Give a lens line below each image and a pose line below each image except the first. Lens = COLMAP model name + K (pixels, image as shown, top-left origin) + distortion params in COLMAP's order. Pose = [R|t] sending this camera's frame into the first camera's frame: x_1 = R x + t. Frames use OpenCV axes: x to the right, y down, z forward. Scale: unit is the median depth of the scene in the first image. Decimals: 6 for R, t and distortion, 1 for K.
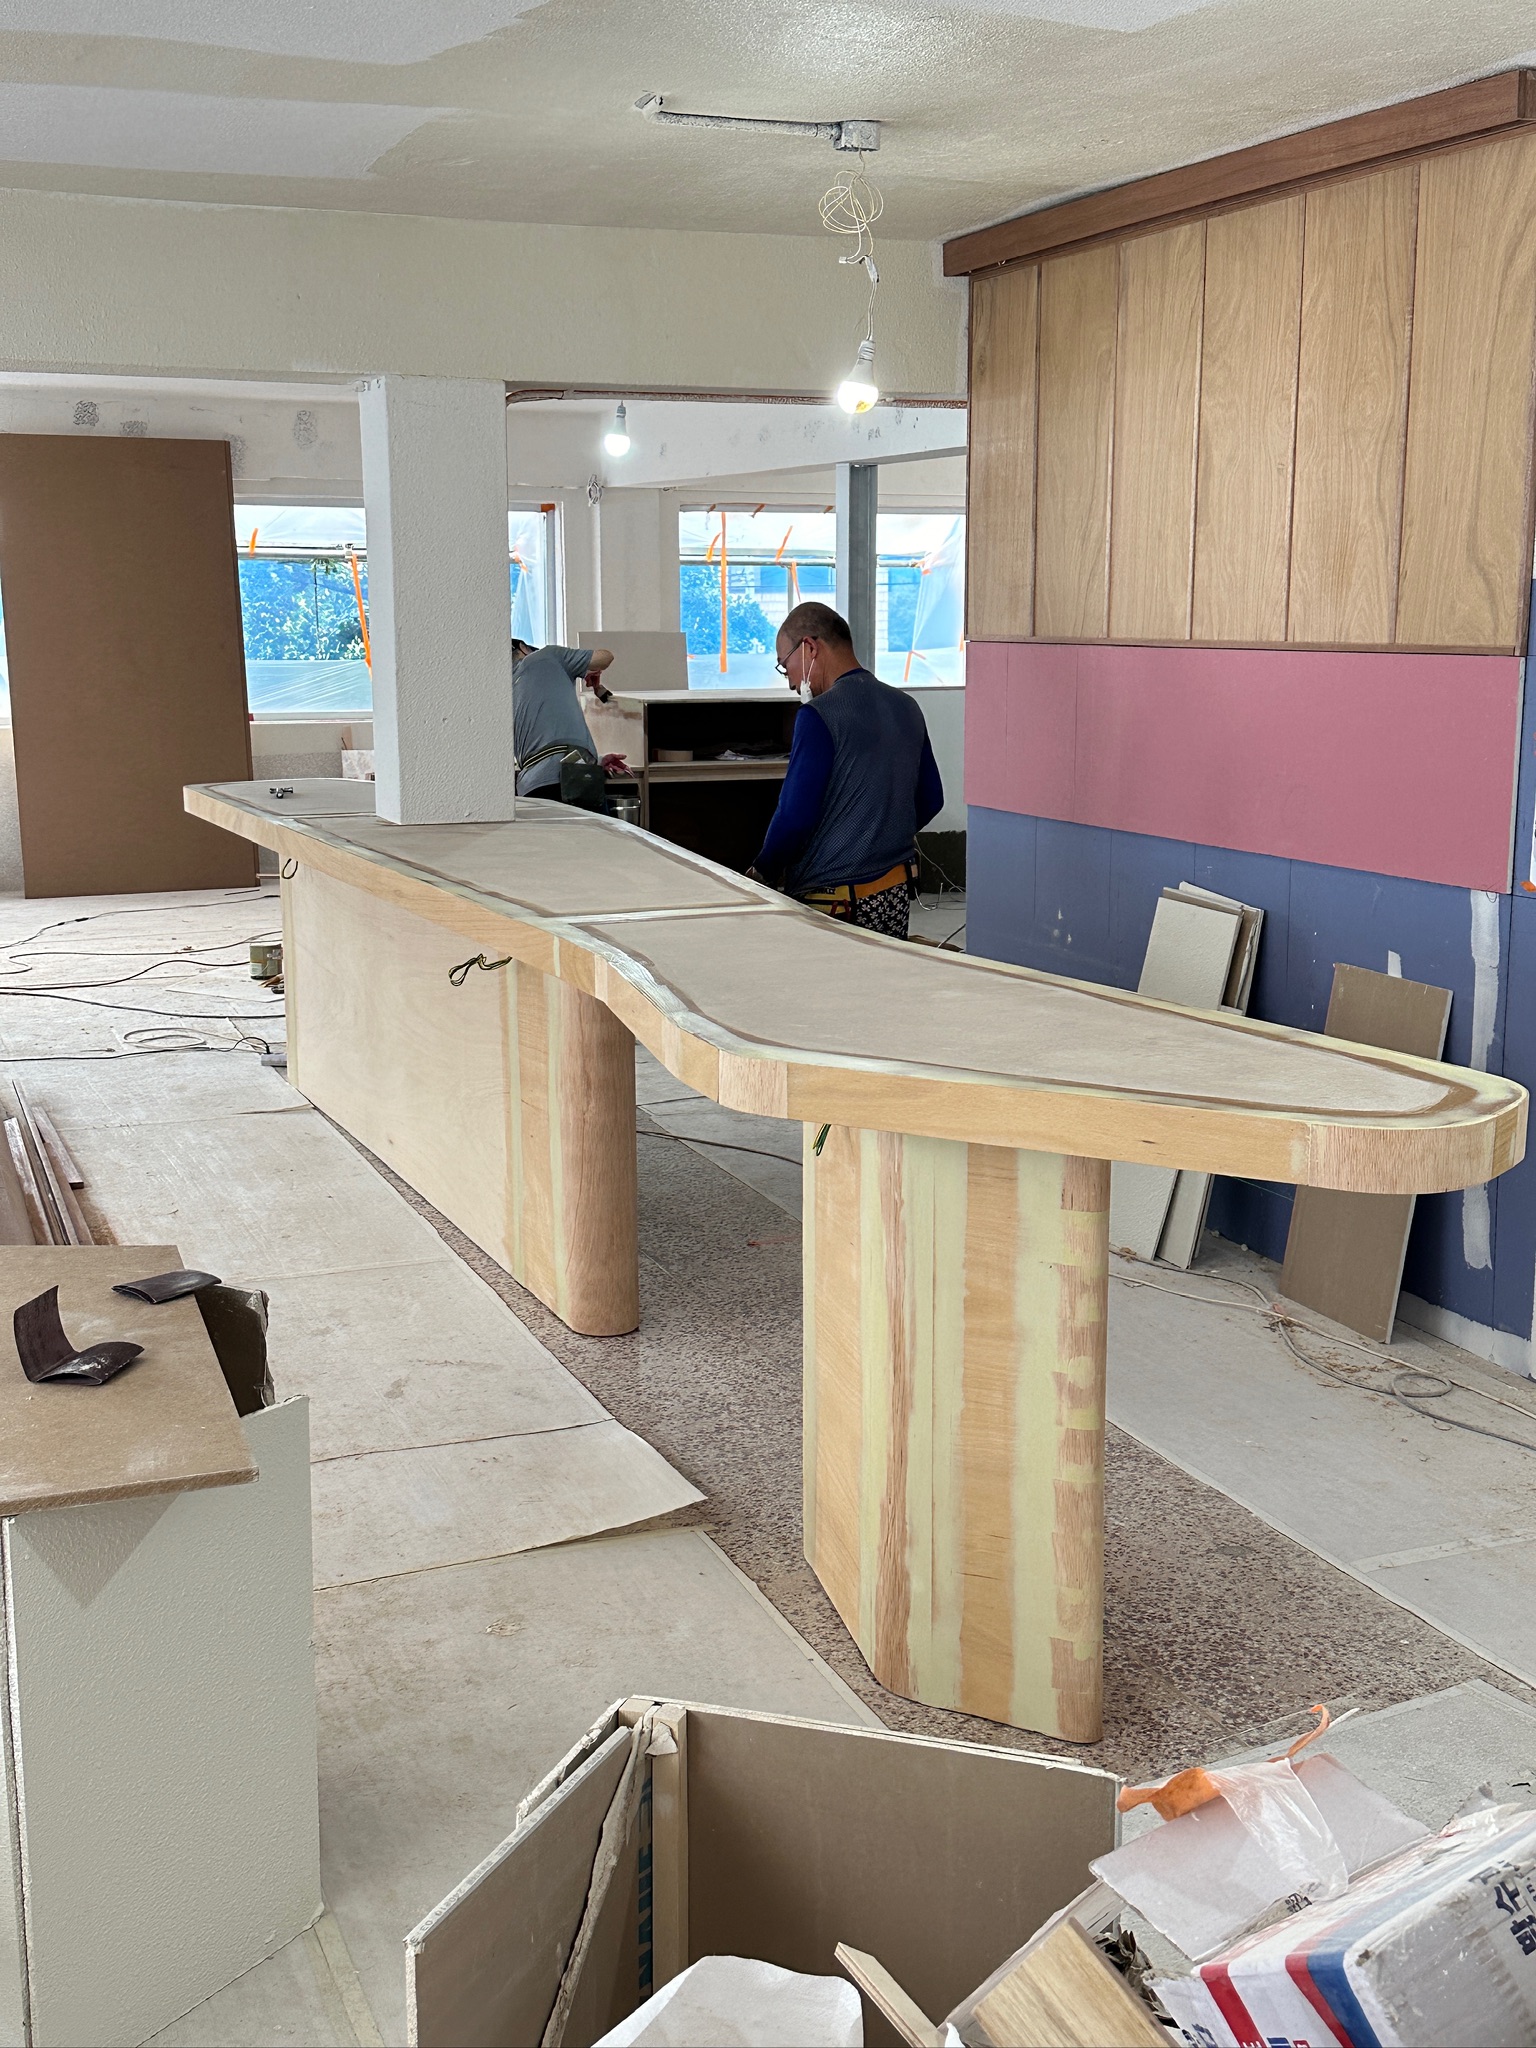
lens RADIAL K [[2361.7, 0, 768.0], [0, 2361.7, 1024.0], [0, 0, 1]] dist [0.069146, 0.005013]
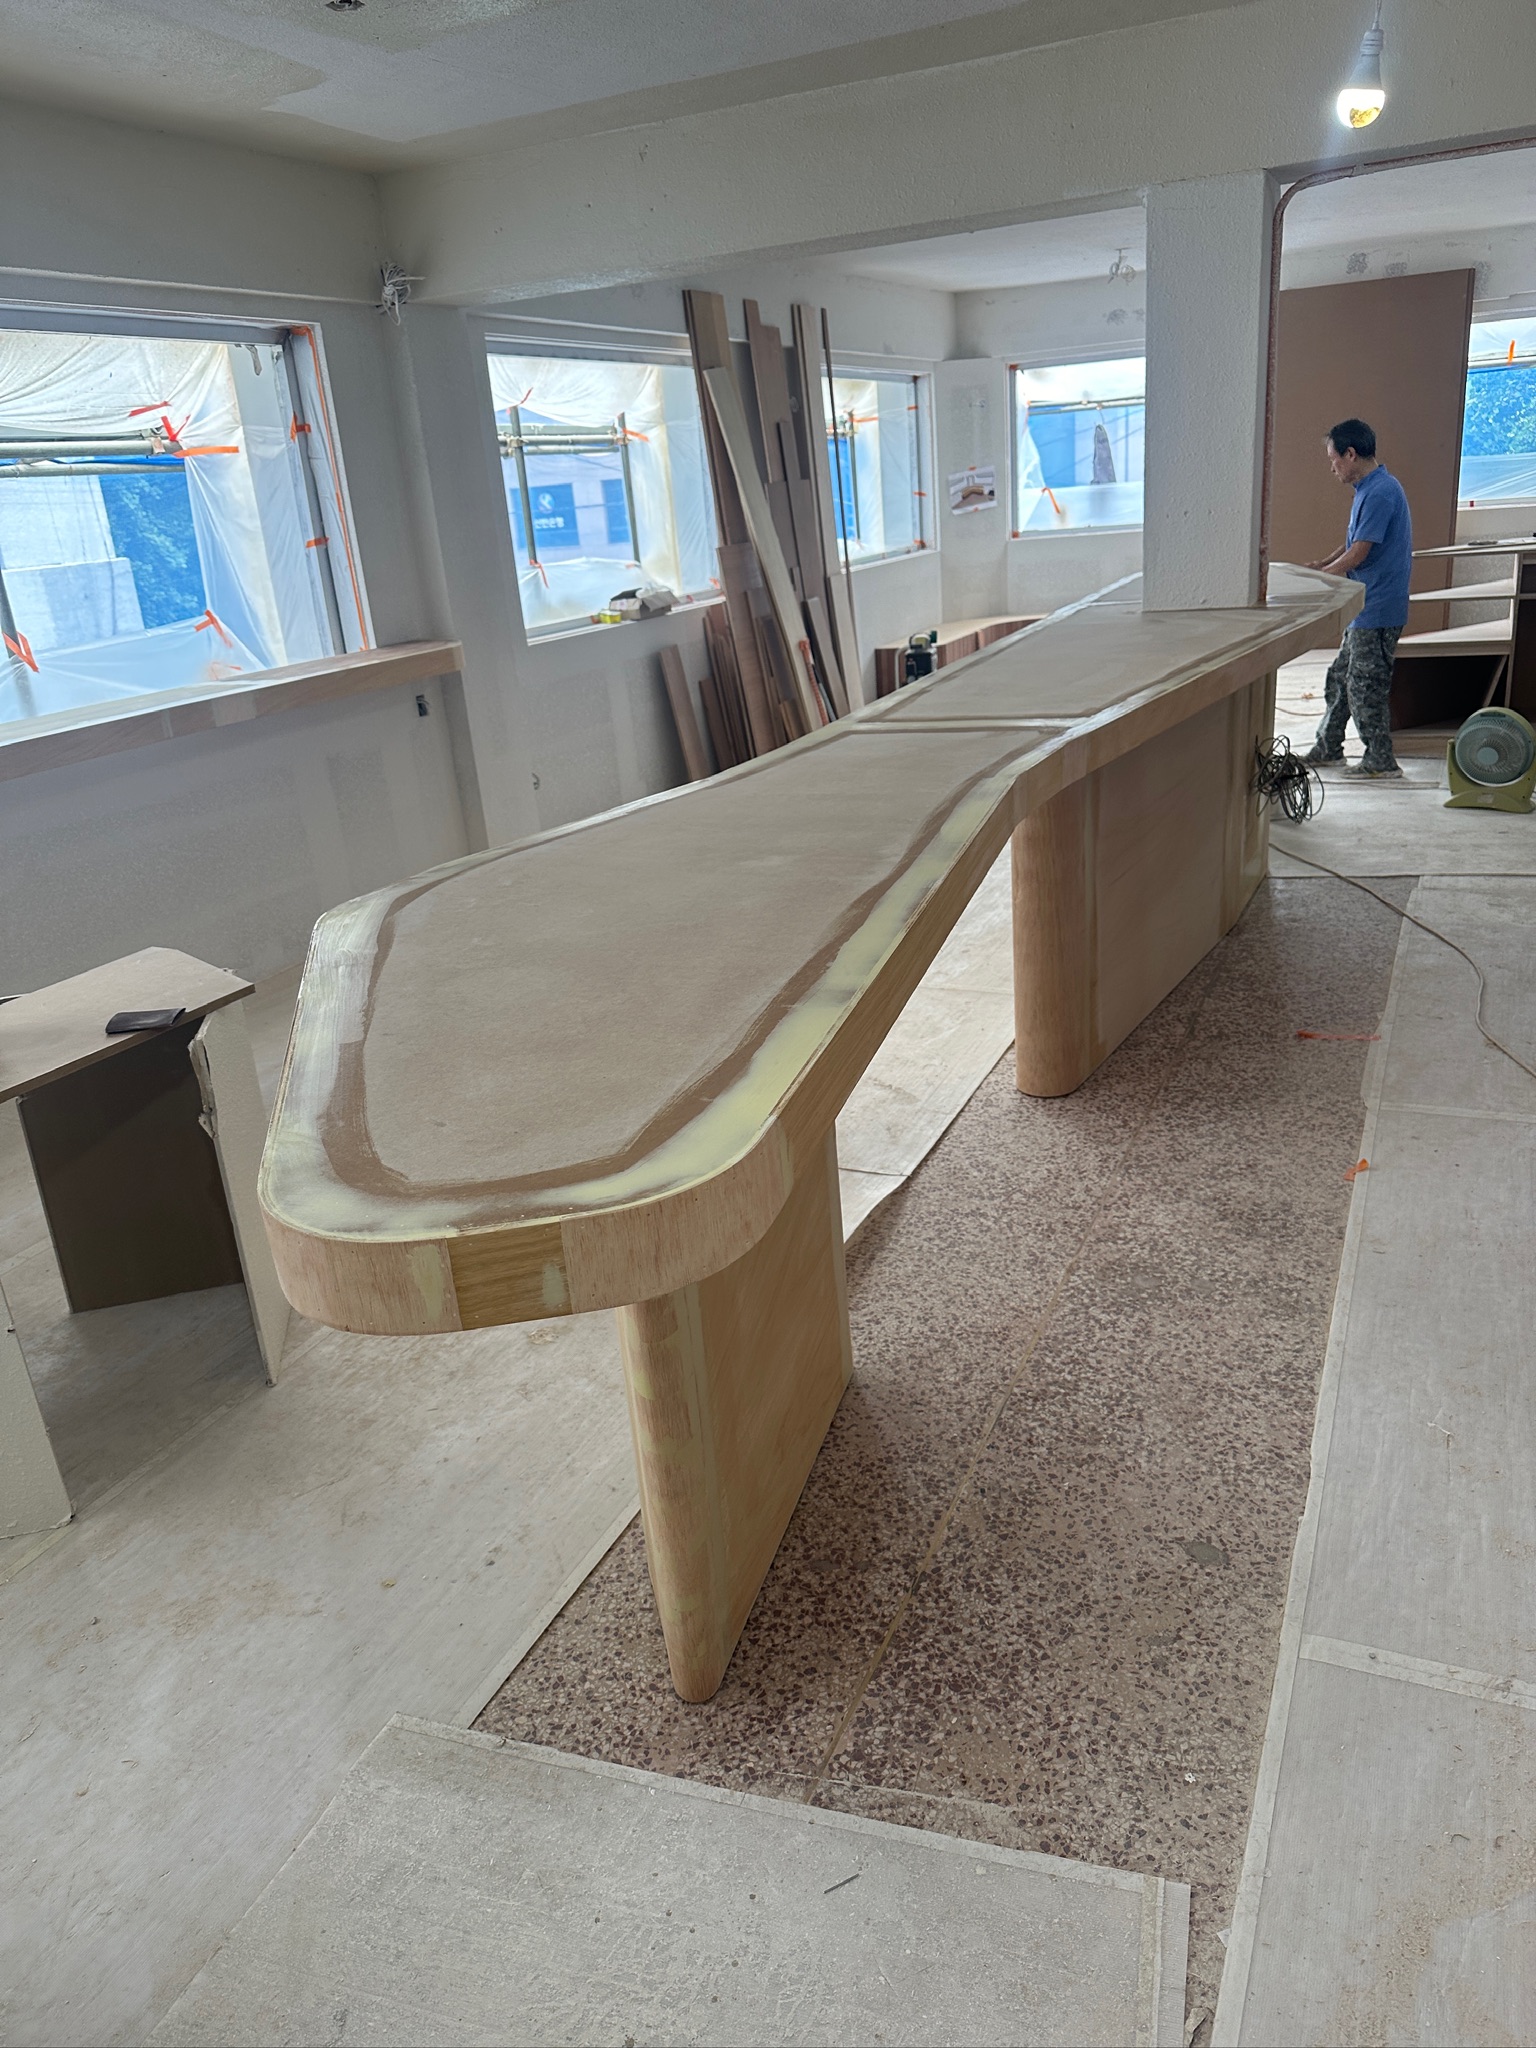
lens RADIAL K [[1450.7, 0, 768.0], [0, 1450.7, 1024.0], [0, 0, 1]] dist [-0.003047, -0.000216]
pose [[0.670148, 0.214938, -0.710424, 0.337375], [-0.057244, 0.969269, 0.239252, -0.061116], [0.740016, -0.119667, 0.661858, 0.456372]]
